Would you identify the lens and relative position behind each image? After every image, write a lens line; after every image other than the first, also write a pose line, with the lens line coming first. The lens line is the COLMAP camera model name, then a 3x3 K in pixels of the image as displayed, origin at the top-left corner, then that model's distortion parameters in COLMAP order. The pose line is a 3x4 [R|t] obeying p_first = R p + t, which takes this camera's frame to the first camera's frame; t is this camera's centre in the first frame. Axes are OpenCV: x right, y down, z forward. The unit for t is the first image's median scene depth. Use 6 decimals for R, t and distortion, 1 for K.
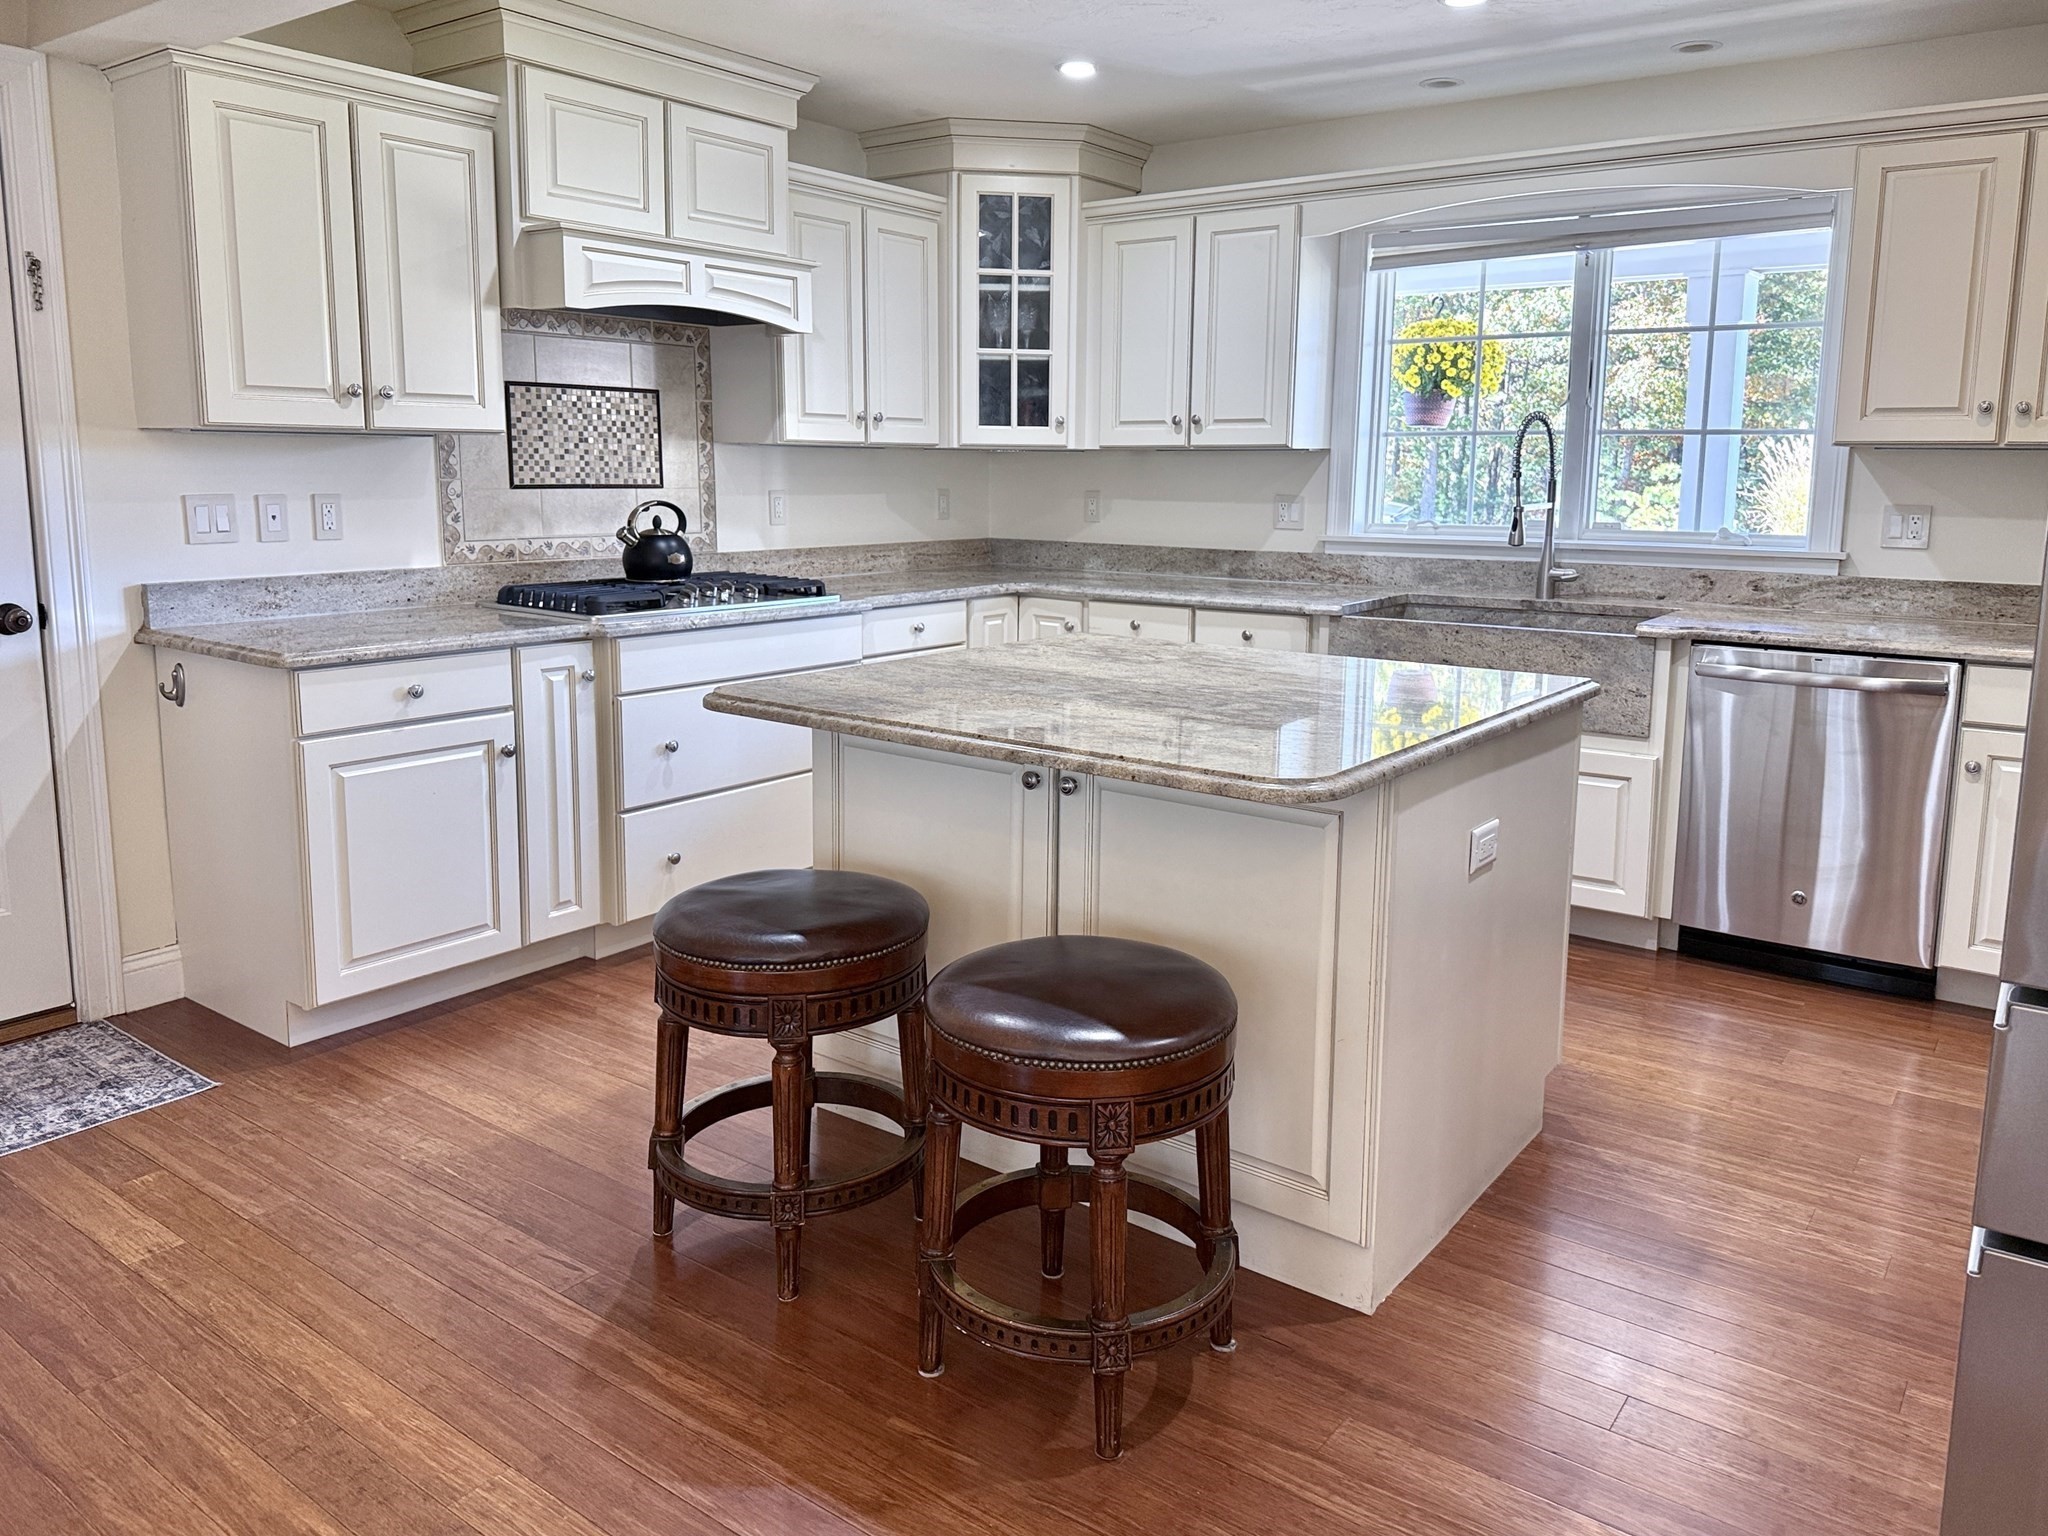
lens RADIAL K [[1427.4, 0, 1024.0], [0, 1427.4, 768.0], [0, 0, 1]] dist [0.066791, -0.079546]
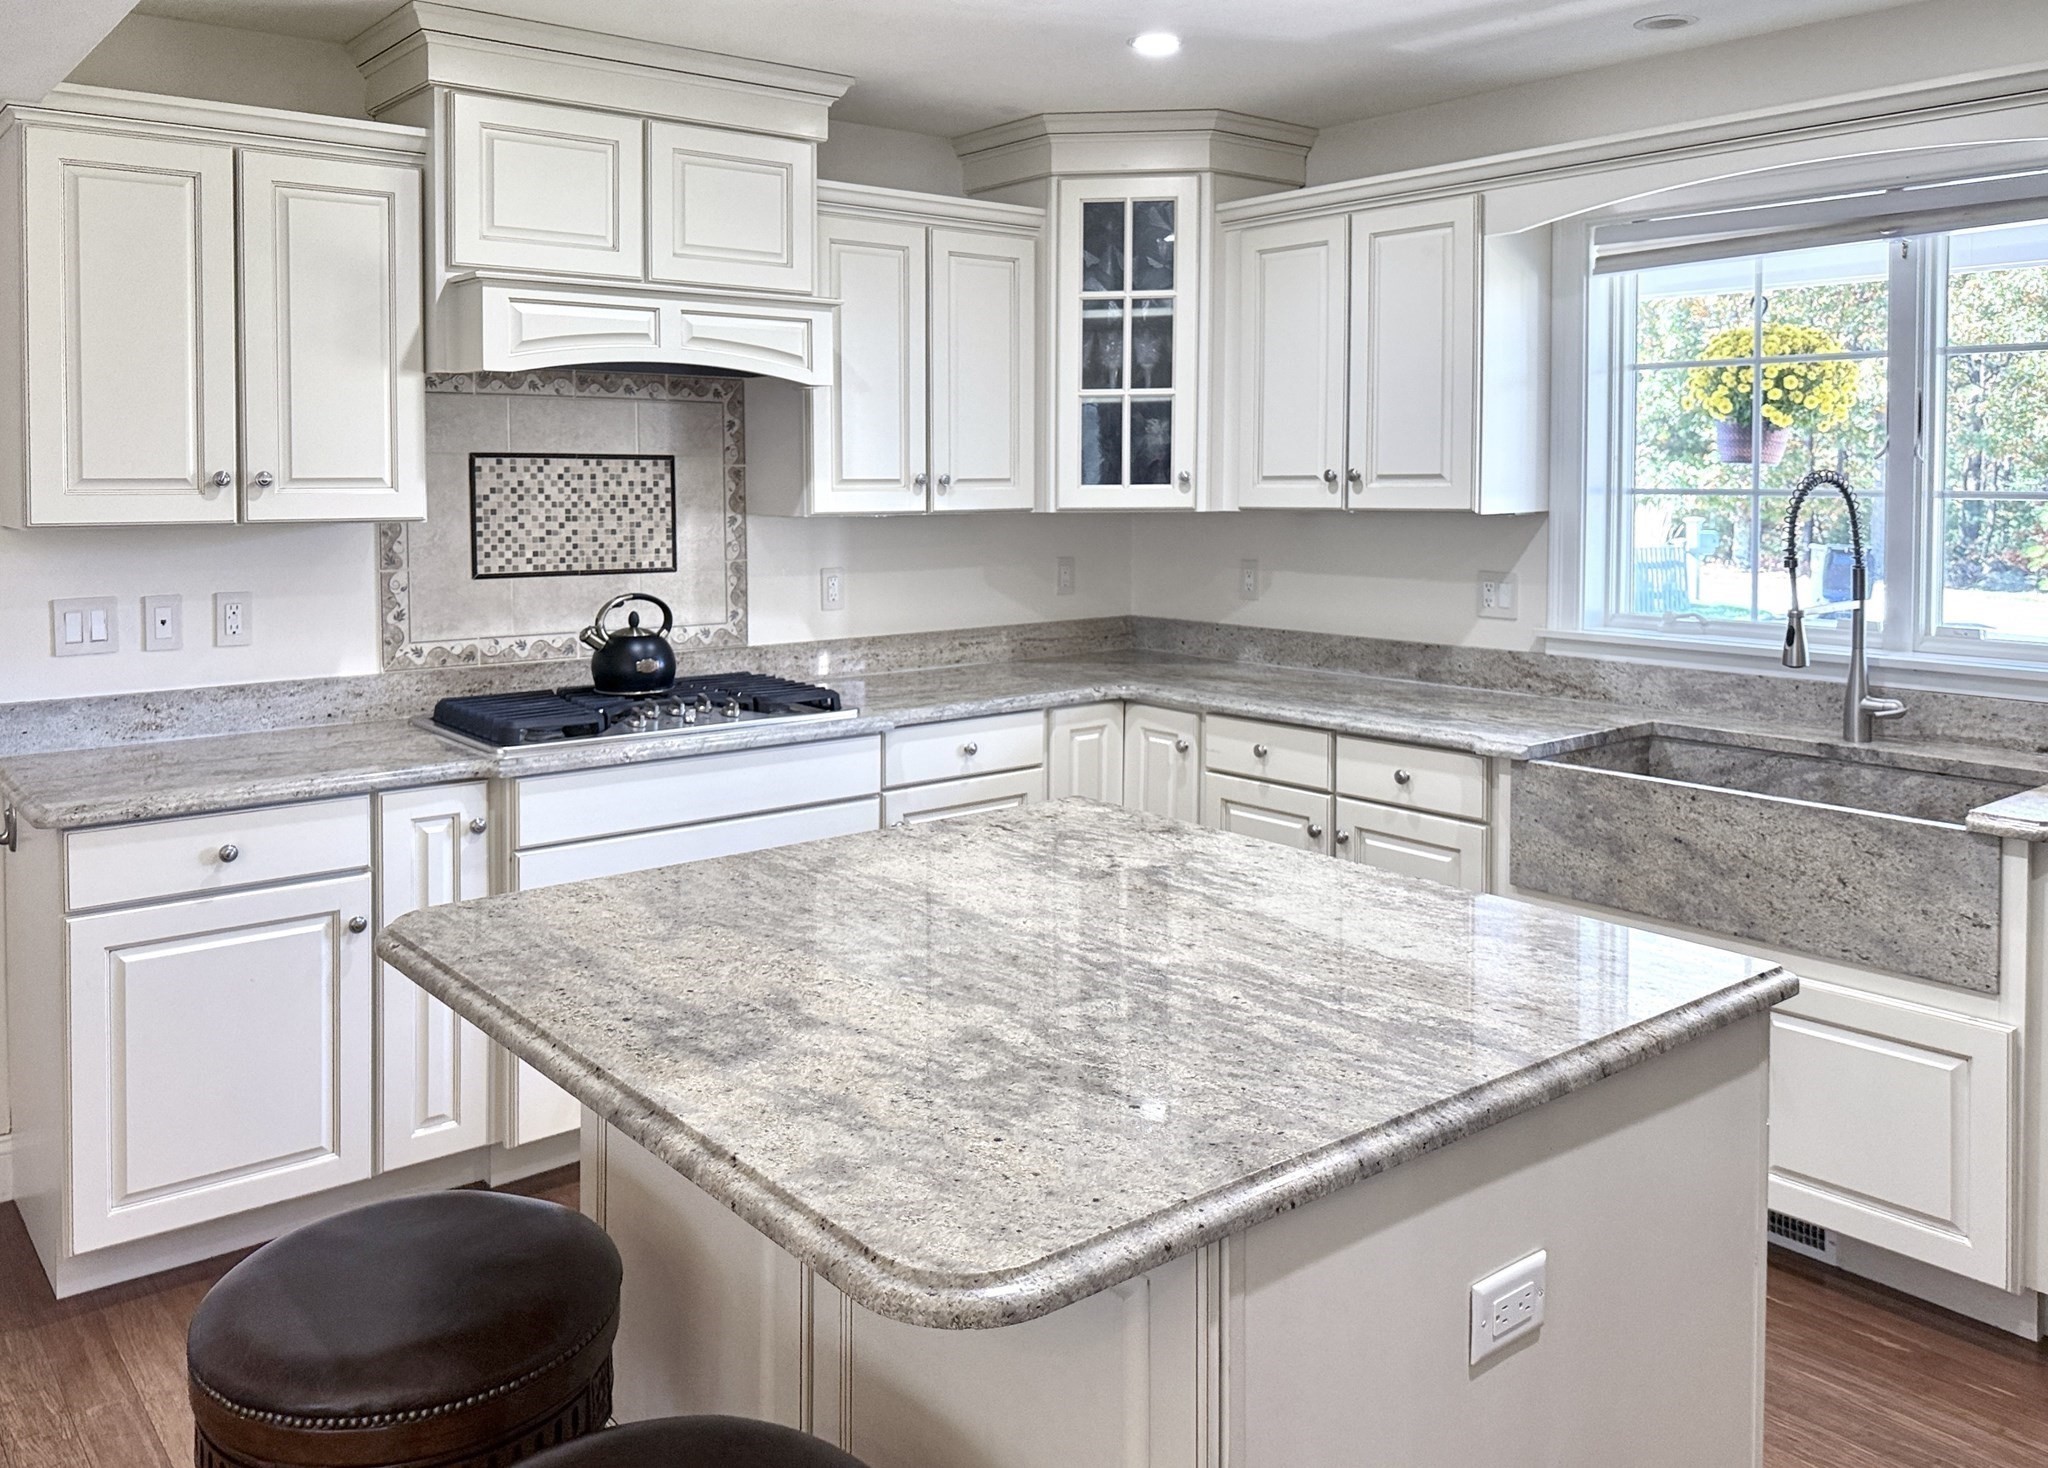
lens RADIAL K [[1562.2, 0, 1012.1], [0, 1562.2, 636.2], [0, 0, 1]] dist [0.078054, -0.121406]
pose [[0.969003, 0.010851, -0.246810, 0.164207], [-0.036851, 0.994207, -0.100972, -0.078120], [0.244284, 0.106937, 0.963789, 0.196635]]
